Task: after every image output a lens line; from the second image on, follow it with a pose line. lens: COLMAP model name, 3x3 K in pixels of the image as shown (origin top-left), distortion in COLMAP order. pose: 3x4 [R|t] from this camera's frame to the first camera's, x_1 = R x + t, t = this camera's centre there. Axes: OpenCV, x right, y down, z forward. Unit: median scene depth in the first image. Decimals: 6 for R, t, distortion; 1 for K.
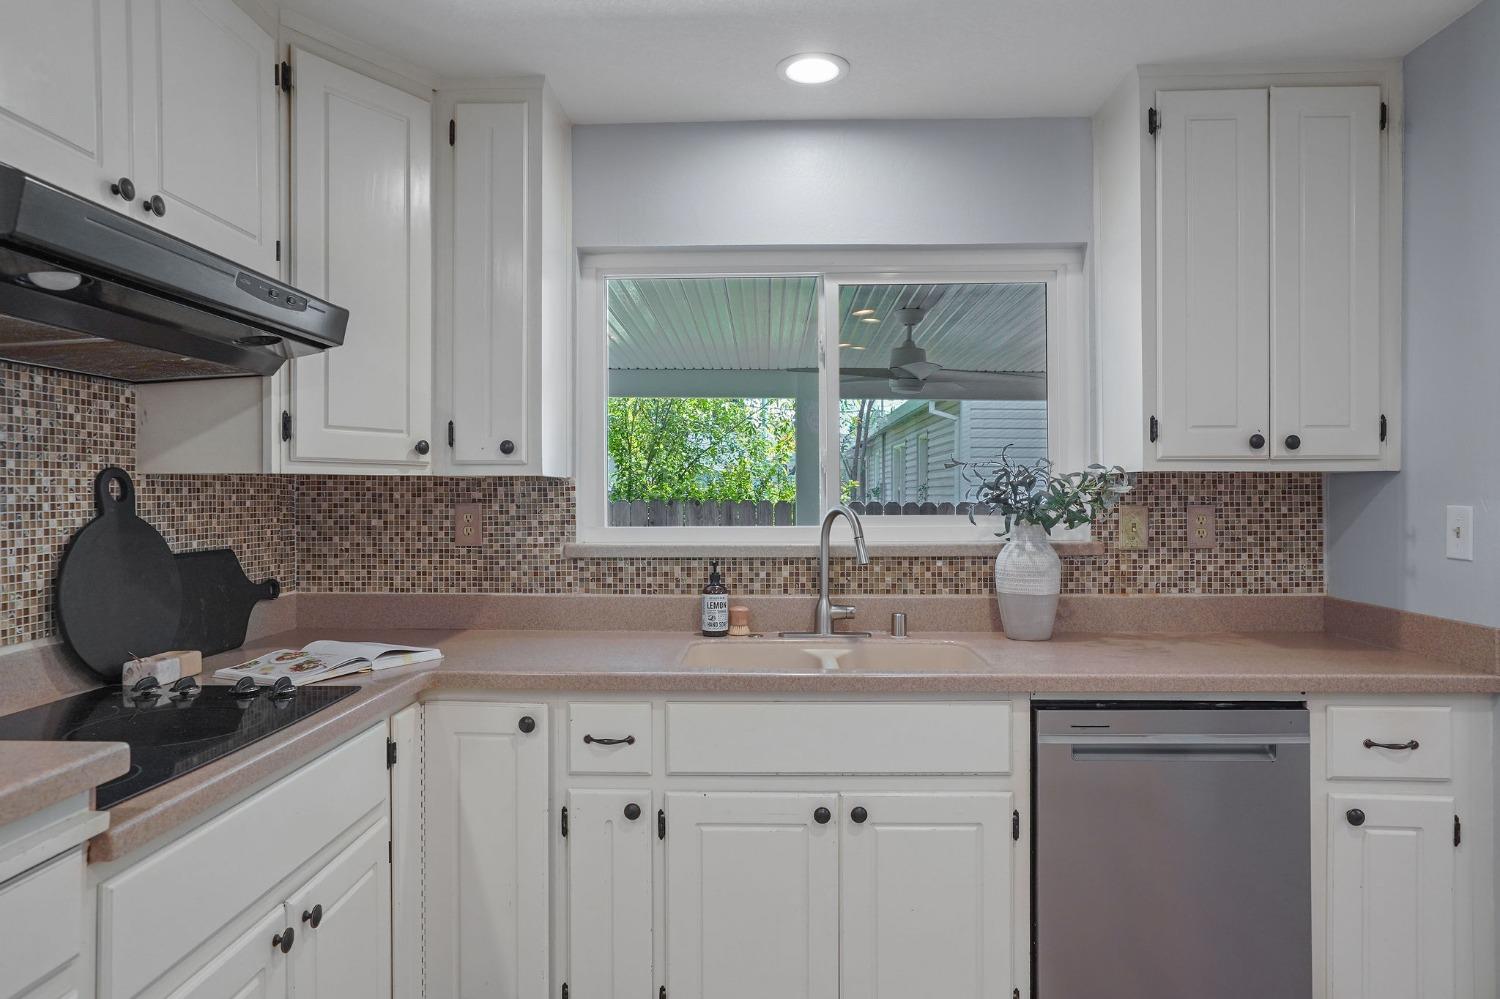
lens RADIAL K [[945.5, 0, 751.9], [0, 945.5, 493.1], [0, 0, 1]] dist [-0.023981, 0.031930]
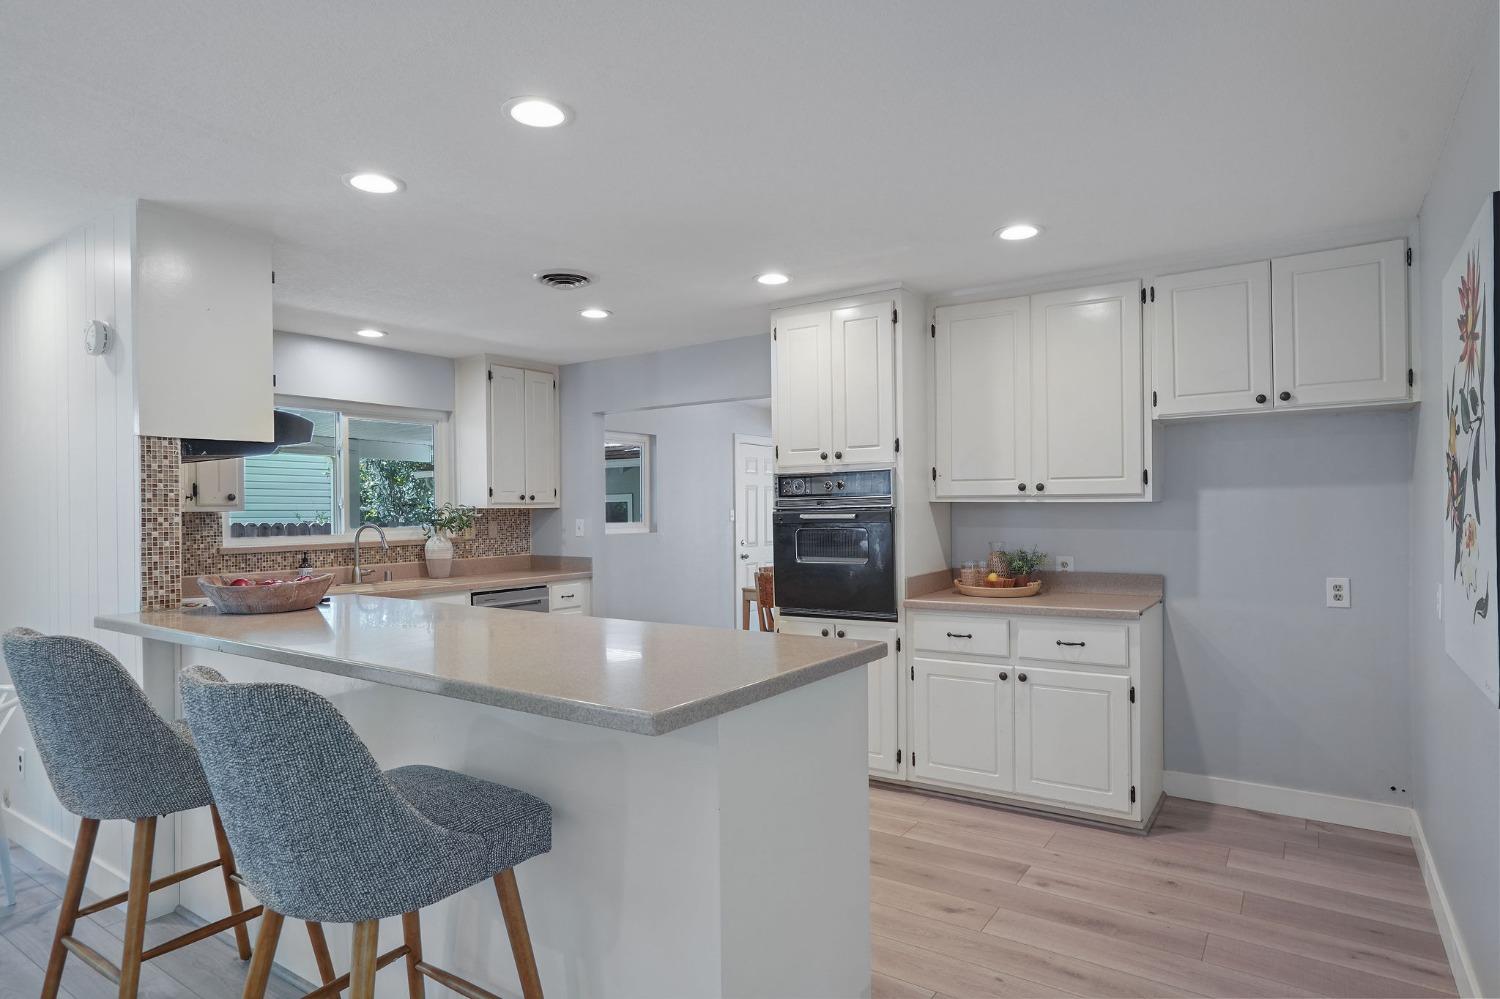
lens RADIAL K [[815.8, 0, 738.3], [0, 815.8, 506.6], [0, 0, 1]] dist [-0.002830, 0.000952]
pose [[0.550624, -0.002091, 0.834751, -1.077747], [0.007916, 0.999965, -0.002717, -0.015464], [-0.834716, 0.008104, 0.550622, -0.819924]]
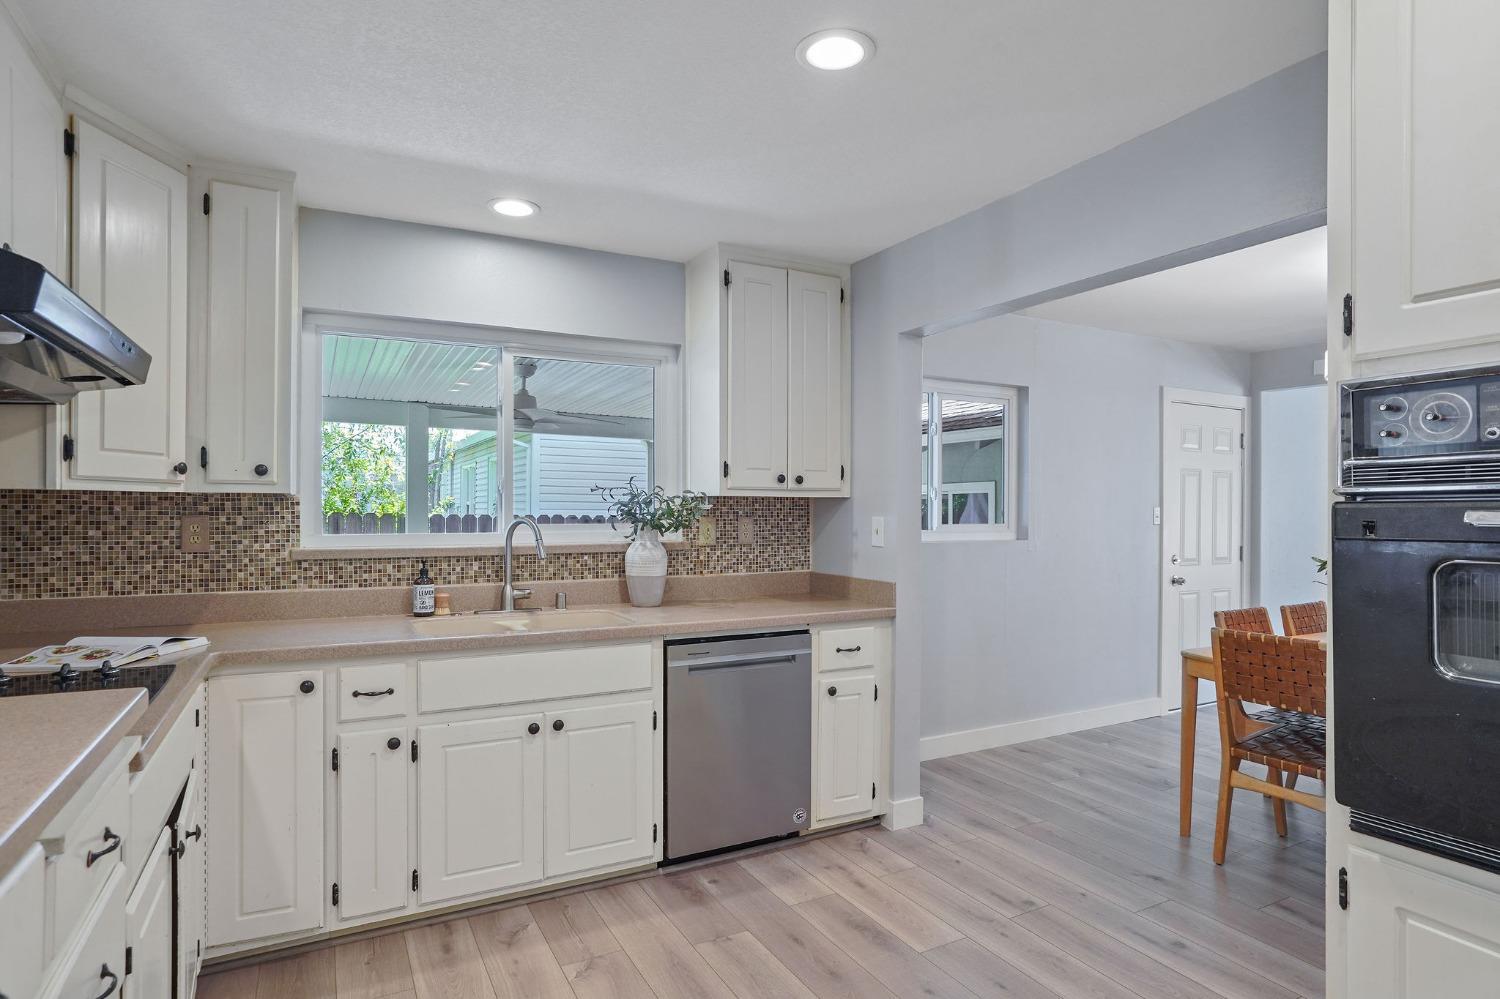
lens RADIAL K [[804.9, 0, 752.3], [0, 804.9, 506.6], [0, 0, 1]] dist [-0.039340, 0.008763]
pose [[0.867192, 0.005831, 0.497940, -0.212911], [-0.005577, 0.999982, -0.001996, -0.002301], [-0.497943, -0.001046, 0.867209, -0.207914]]
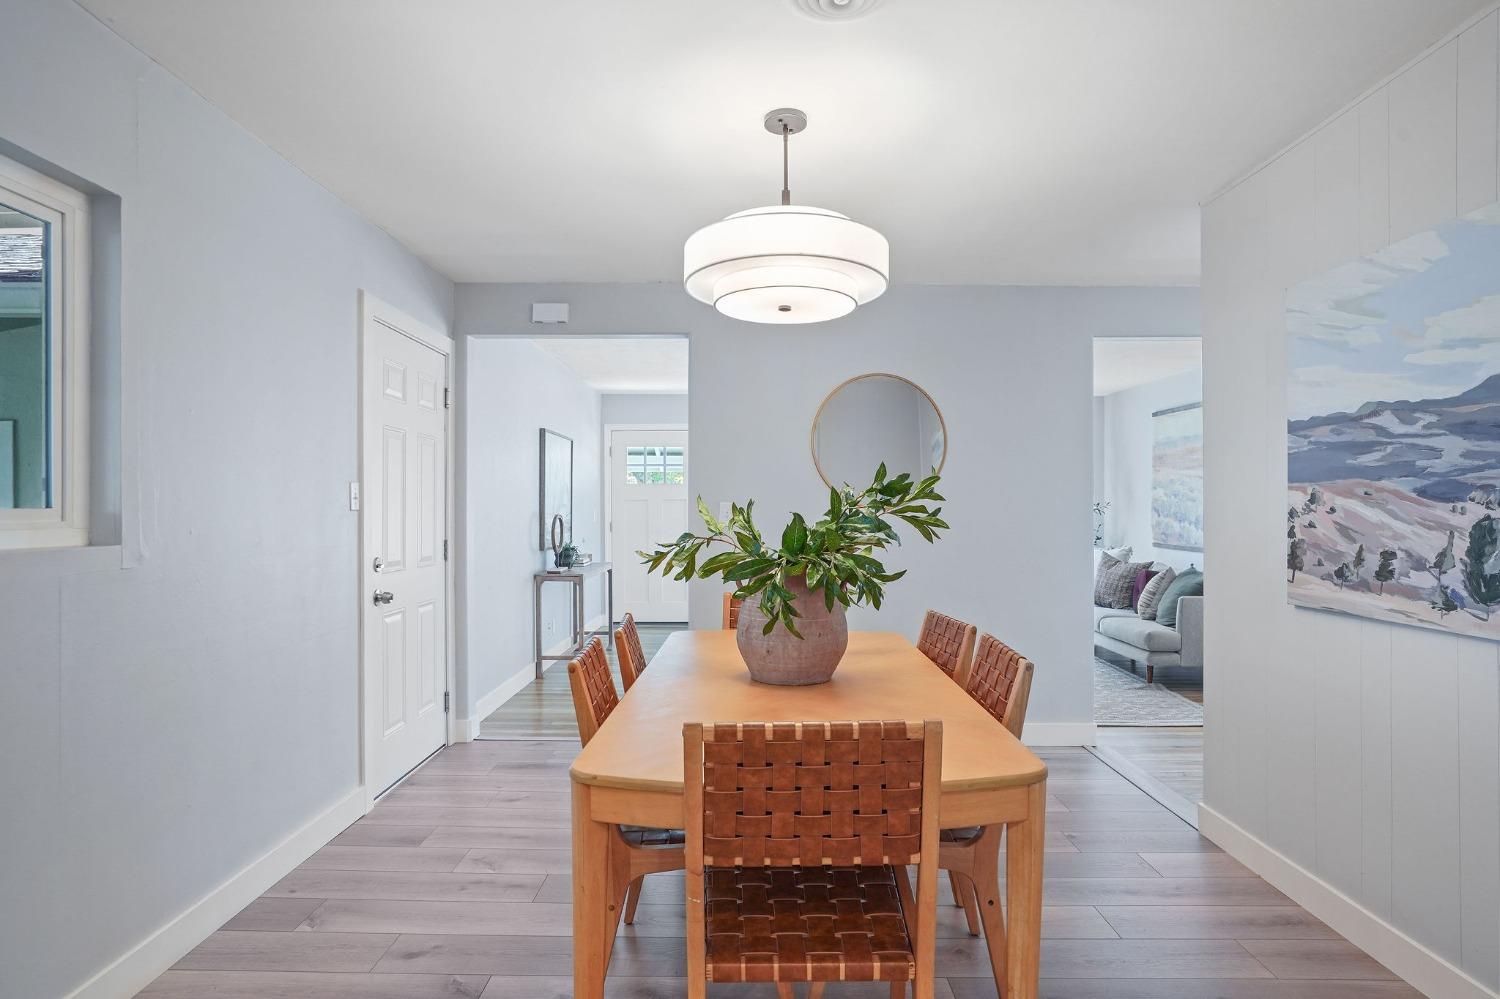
lens RADIAL K [[804.9, 0, 761.7], [0, 804.9, 515.1], [0, 0, 1]] dist [-0.039340, 0.008763]
pose [[-0.012889, -0.009746, 0.999869, 0.463732], [0.001777, 0.999951, 0.009770, 0.031530], [-0.999915, 0.001902, -0.012871, 0.448986]]
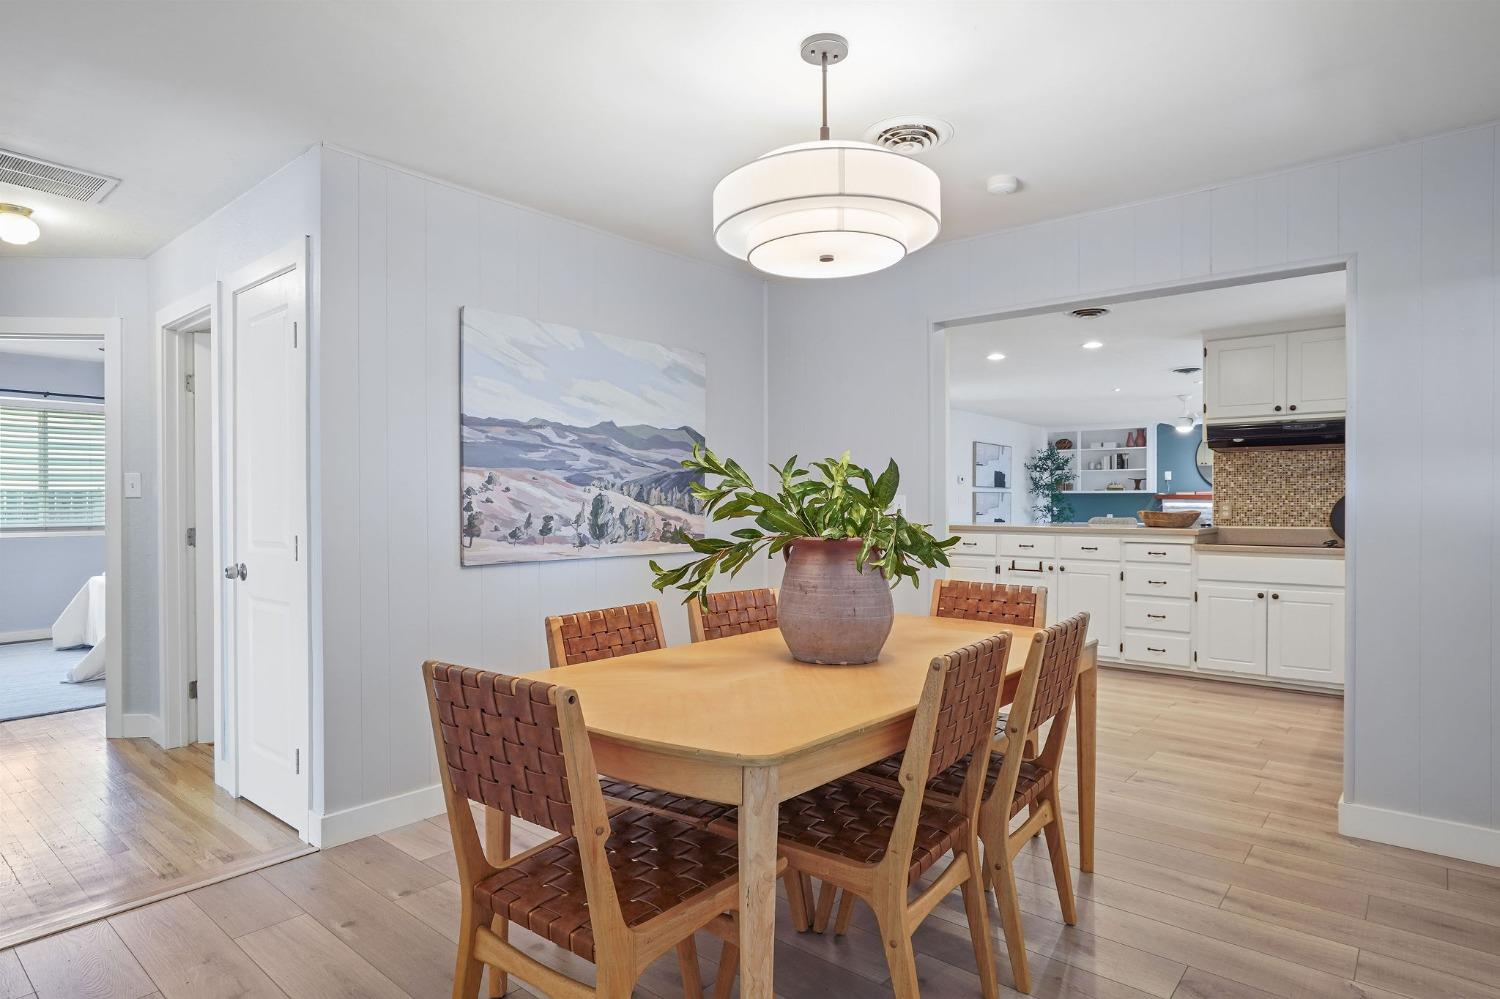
lens RADIAL K [[815.8, 0, 737.0], [0, 815.8, 500.8], [0, 0, 1]] dist [-0.002830, 0.000952]
pose [[-0.632376, -0.004861, -0.774647, 2.163137], [-0.005055, 0.999985, -0.002148, 0.055292], [0.774645, 0.002558, -0.632391, 0.882519]]
